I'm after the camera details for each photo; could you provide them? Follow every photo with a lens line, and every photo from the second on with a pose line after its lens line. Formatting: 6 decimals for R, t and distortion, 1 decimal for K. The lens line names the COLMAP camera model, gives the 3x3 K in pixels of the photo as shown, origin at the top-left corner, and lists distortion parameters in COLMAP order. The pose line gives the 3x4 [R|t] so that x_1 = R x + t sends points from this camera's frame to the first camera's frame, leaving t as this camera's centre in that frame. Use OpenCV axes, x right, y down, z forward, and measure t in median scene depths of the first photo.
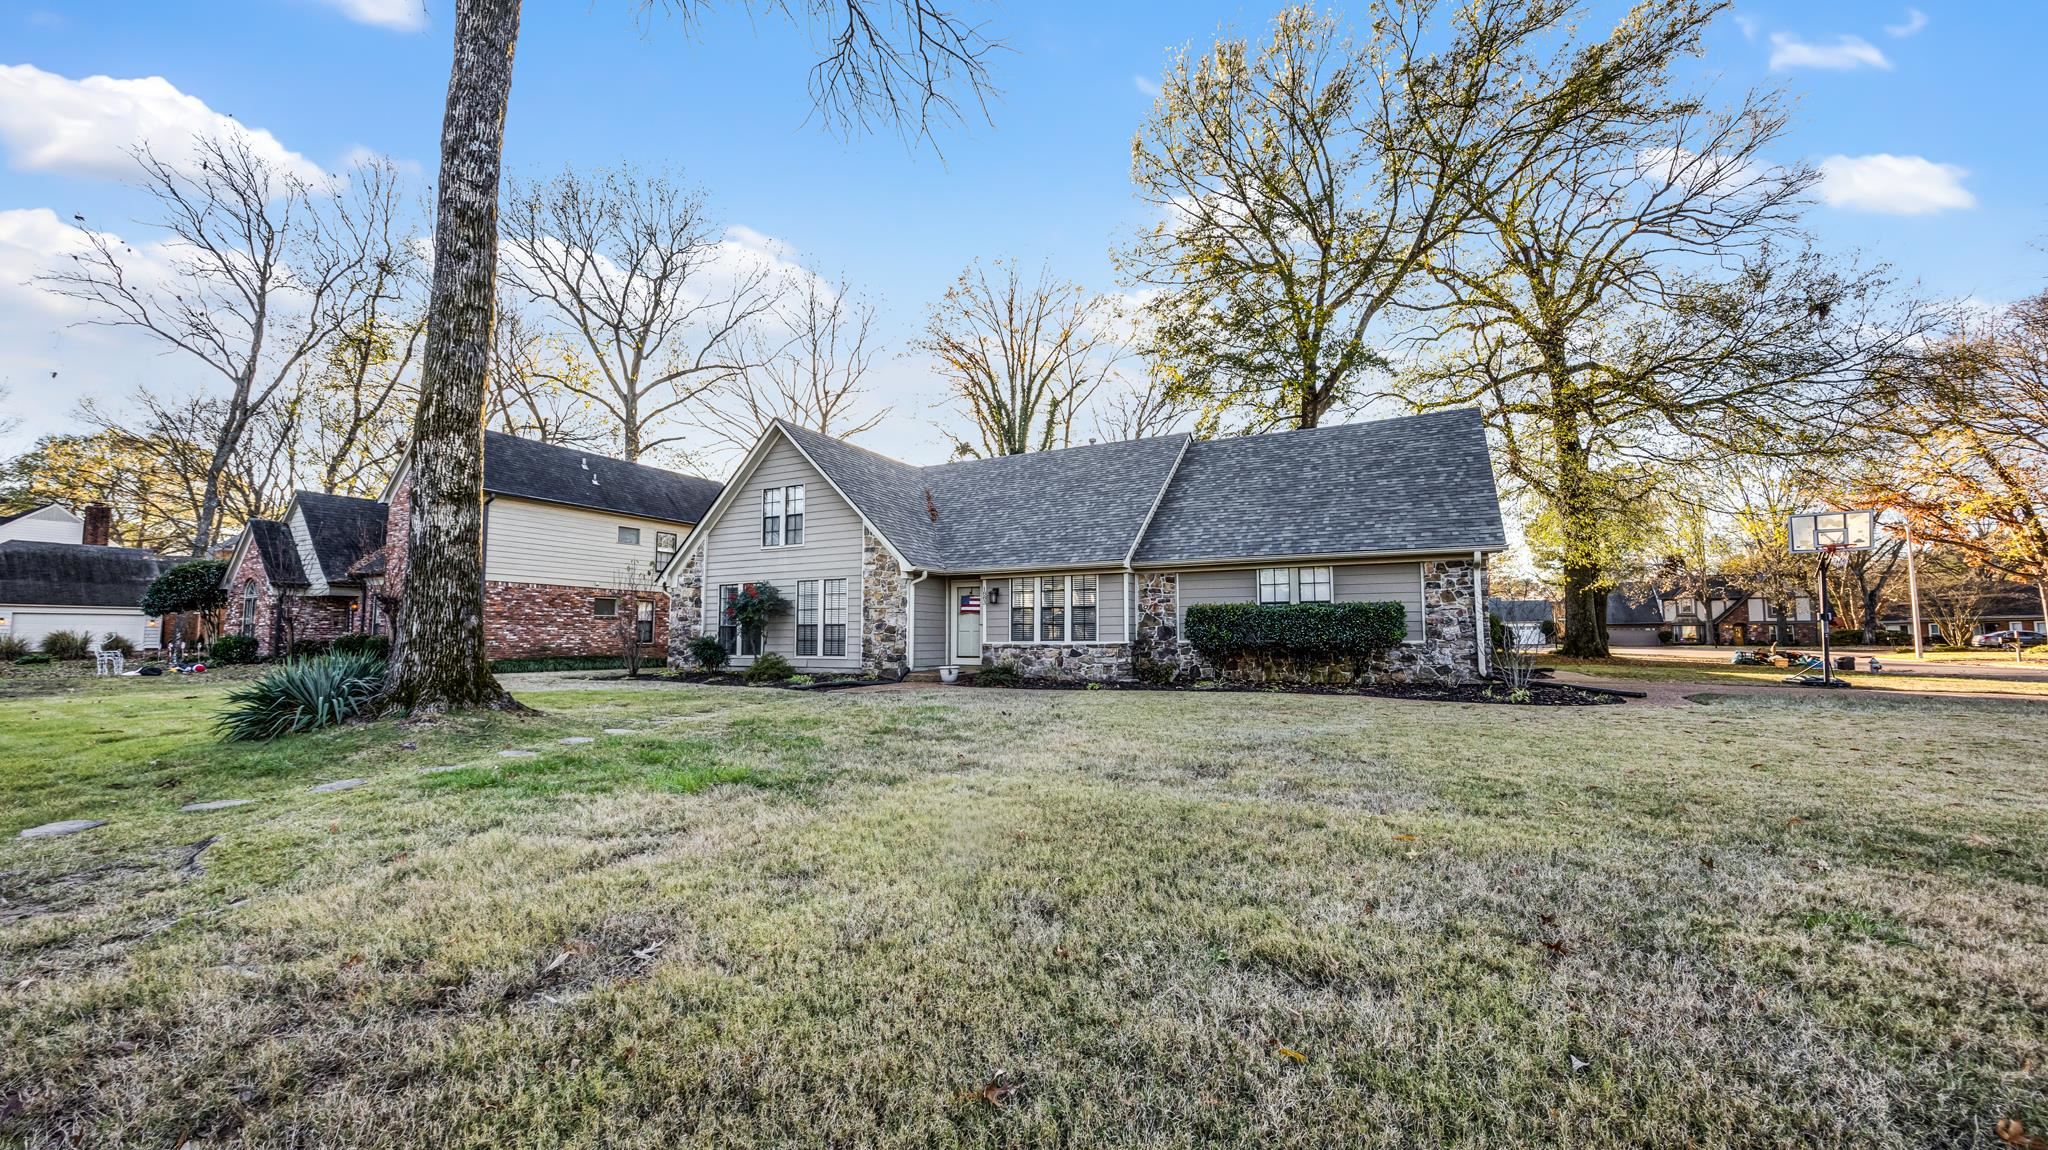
lens RADIAL K [[773.6, 0, 1016.7], [0, 773.6, 576.3], [0, 0, 1]] dist [-0.000273, 0.000562]
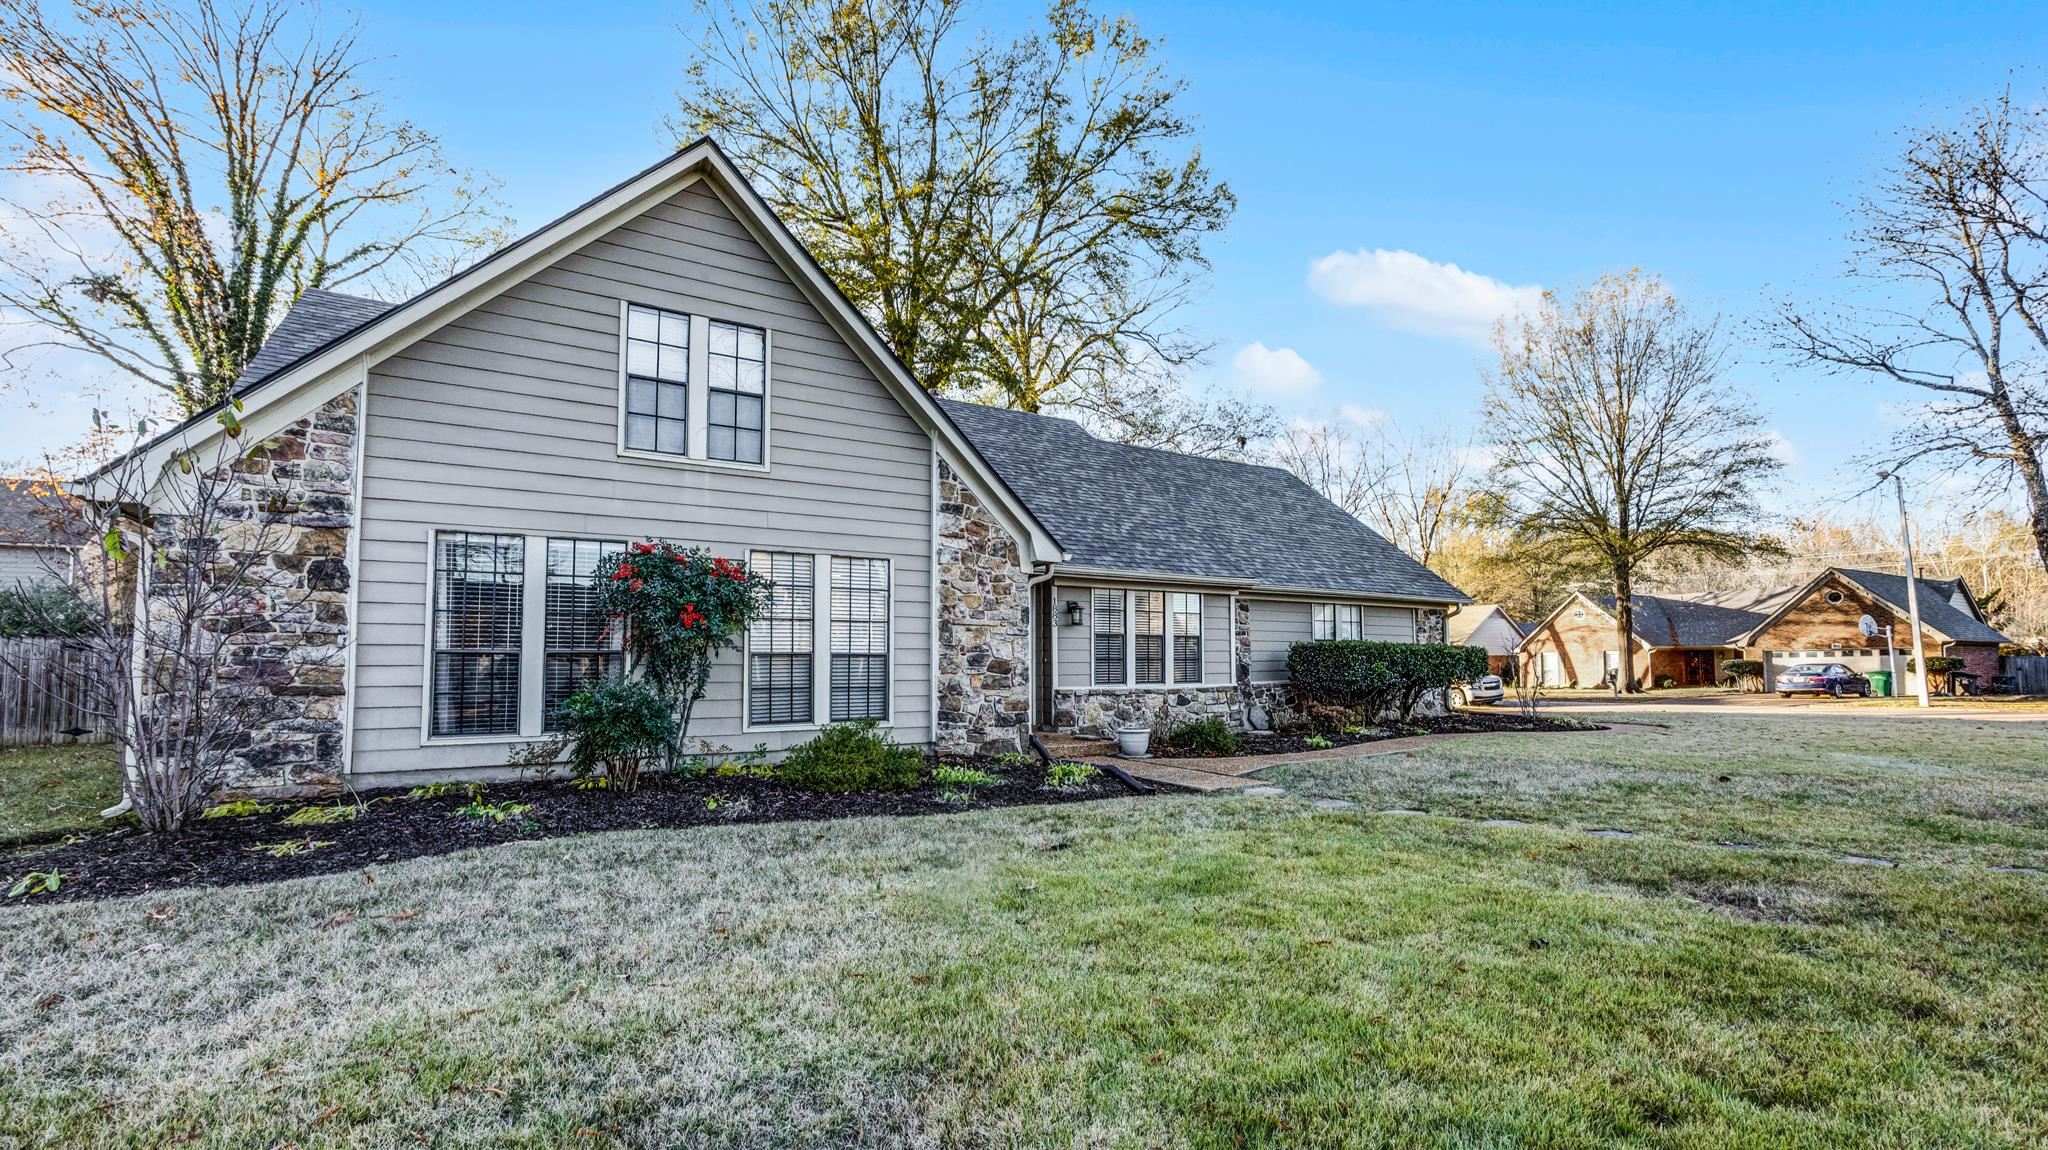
lens RADIAL K [[857.7, 0, 1030.1], [0, 857.7, 628.7], [0, 0, 1]] dist [-0.000864, -0.000173]
pose [[0.522583, 0.041601, 0.851573, -0.645543], [-0.065587, 0.997811, -0.008496, 0.046005], [-0.850062, -0.051413, 0.524167, 0.663419]]
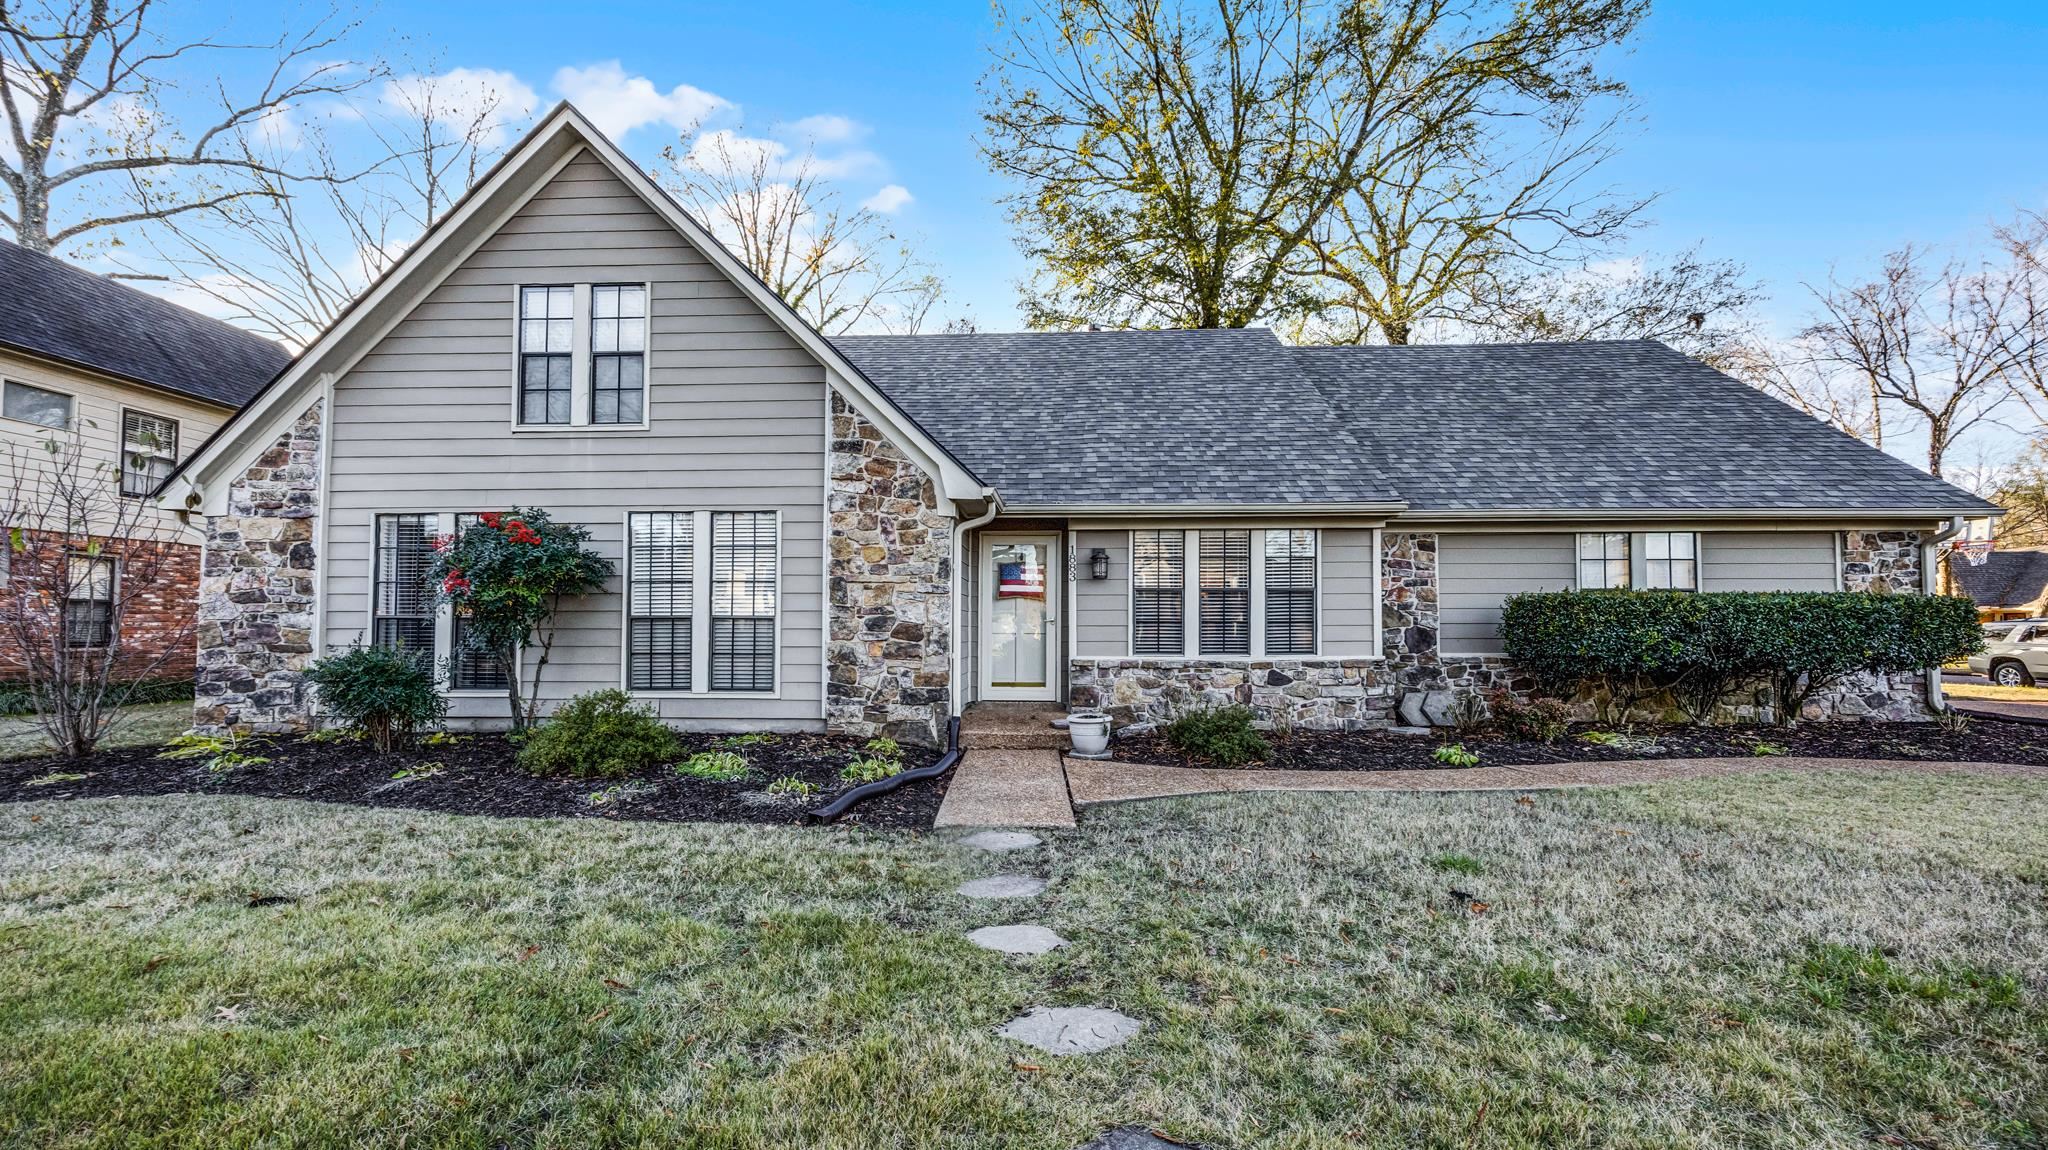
lens RADIAL K [[786.8, 0, 1016.2], [0, 786.8, 601.0], [0, 0, 1]] dist [-0.000491, -0.000583]
pose [[0.905483, 0.017857, 0.424007, -0.292468], [-0.037999, 0.998513, 0.039095, 0.031515], [-0.422678, -0.051511, 0.904815, 0.562179]]
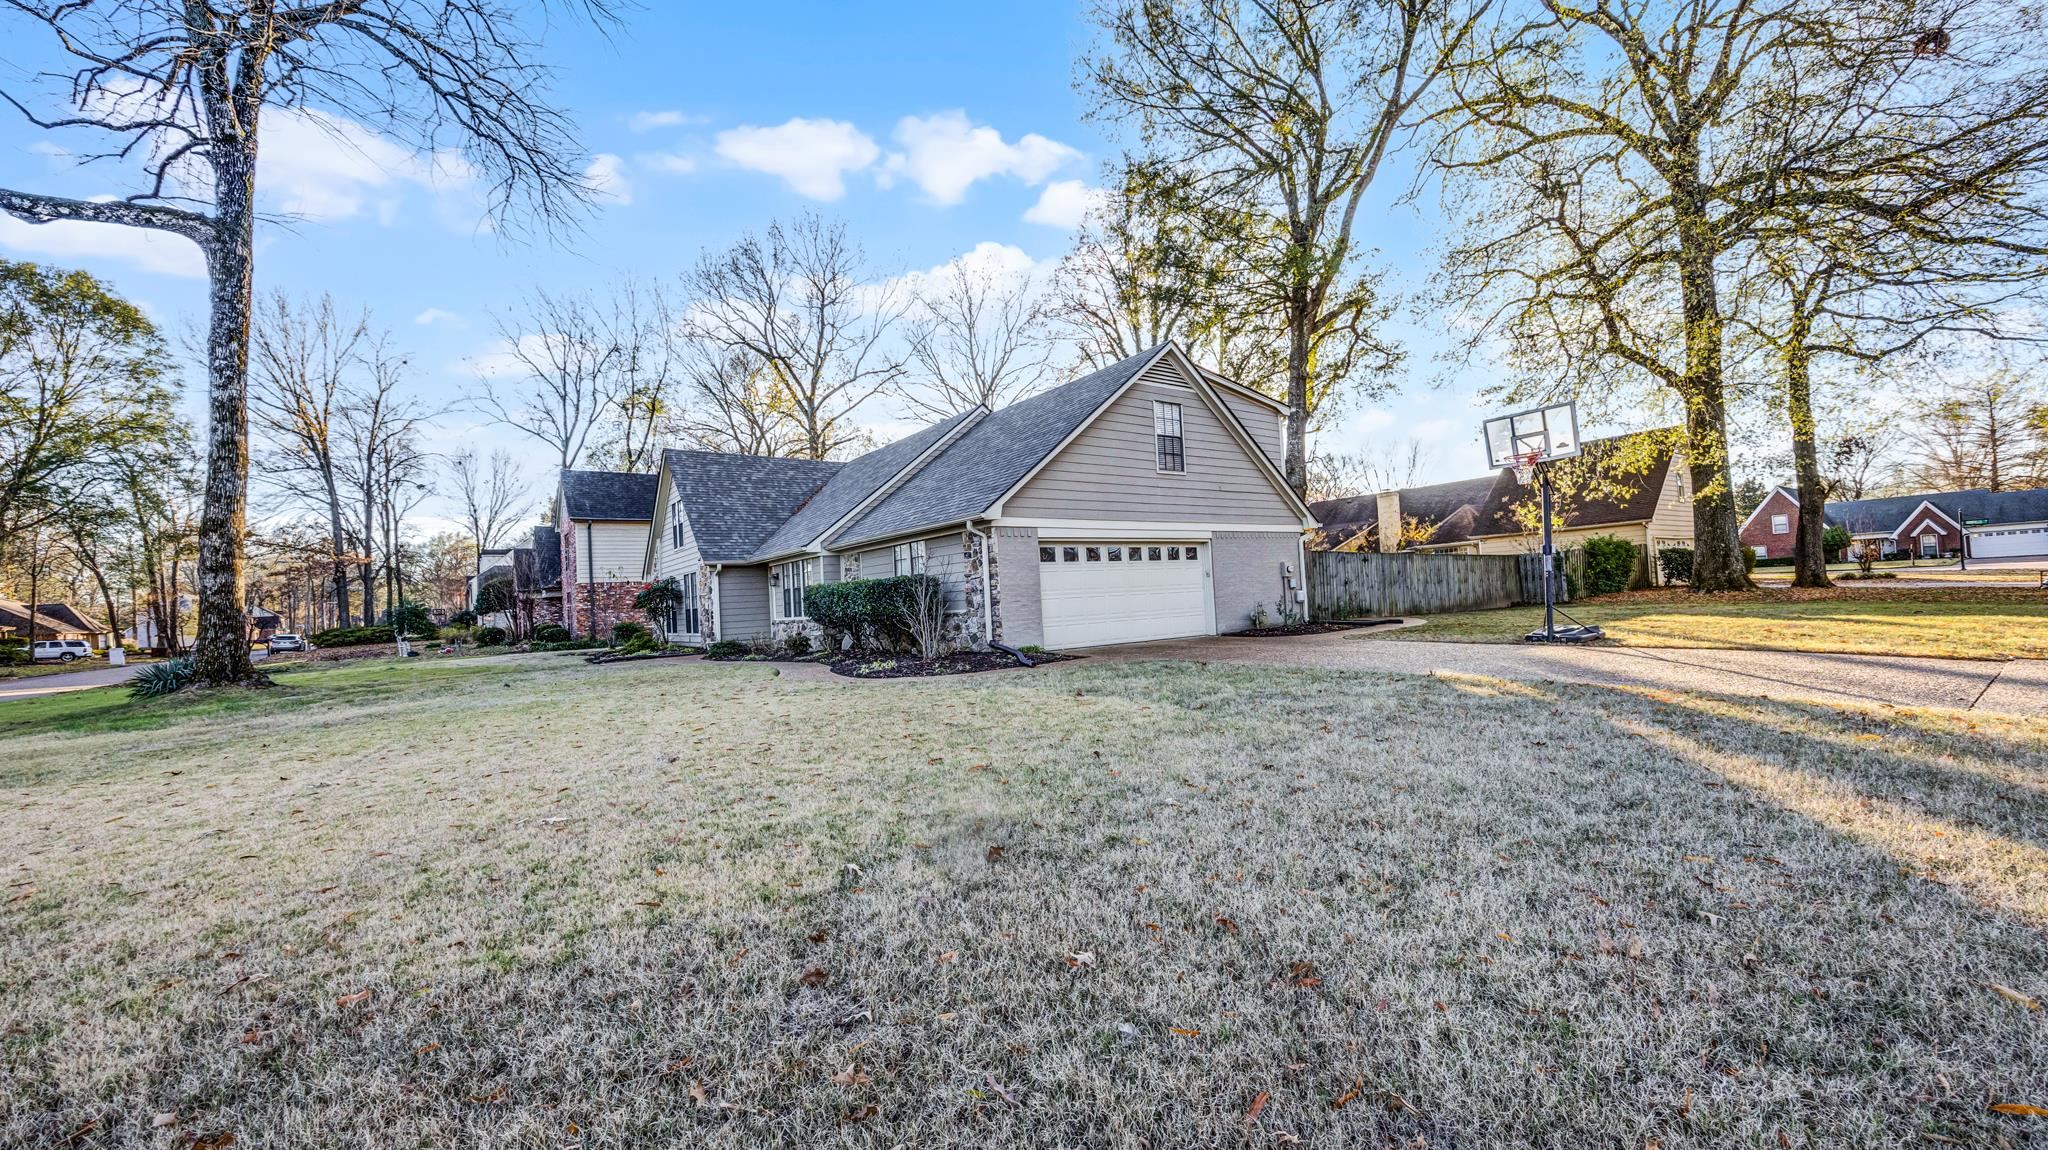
lens RADIAL K [[773.6, 0, 1016.7], [0, 773.6, 576.3], [0, 0, 1]] dist [-0.000273, 0.000562]
pose [[0.896952, -0.059943, -0.438046, 0.826537], [0.088077, 0.995134, 0.044172, 0.000099], [0.433267, -0.078202, 0.897866, 0.093282]]
